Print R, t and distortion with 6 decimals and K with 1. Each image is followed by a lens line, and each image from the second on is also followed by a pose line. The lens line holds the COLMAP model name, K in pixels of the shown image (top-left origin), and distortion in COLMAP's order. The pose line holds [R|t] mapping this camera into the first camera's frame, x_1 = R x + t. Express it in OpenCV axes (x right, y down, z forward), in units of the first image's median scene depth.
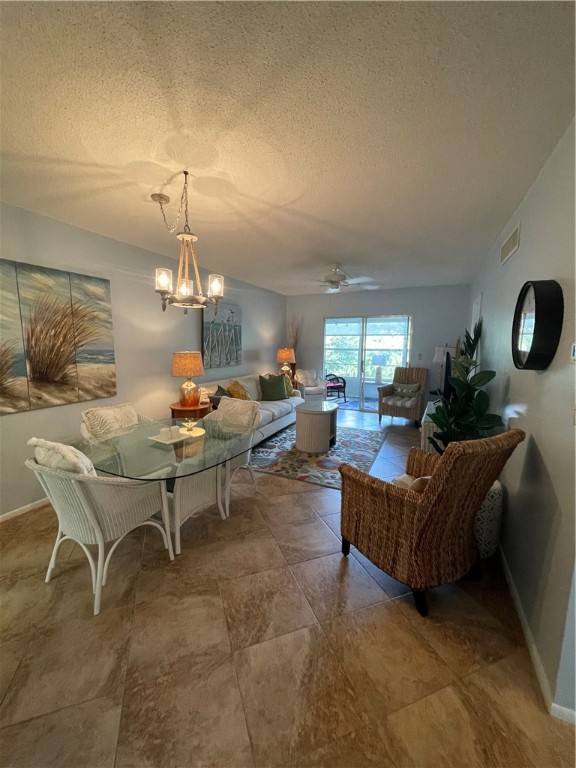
lens RADIAL K [[308.4, 0, 286.5], [0, 308.4, 380.6], [0, 0, 1]] dist [-0.000382, -0.000170]
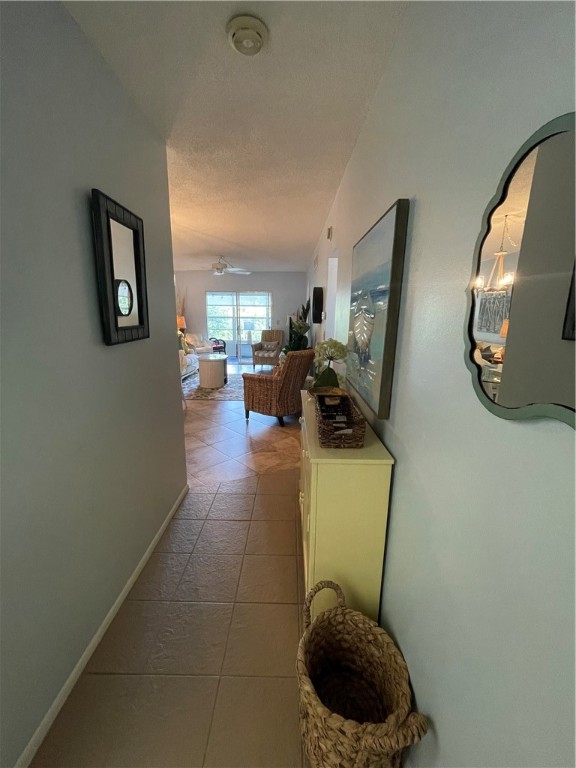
lens RADIAL K [[308.4, 0, 286.5], [0, 308.4, 380.6], [0, 0, 1]] dist [-0.000382, -0.000170]
pose [[0.909223, -0.089144, 0.406653, -0.139162], [0.049586, 0.993041, 0.106820, 0.042437], [-0.413345, -0.076959, 0.907316, -0.341614]]
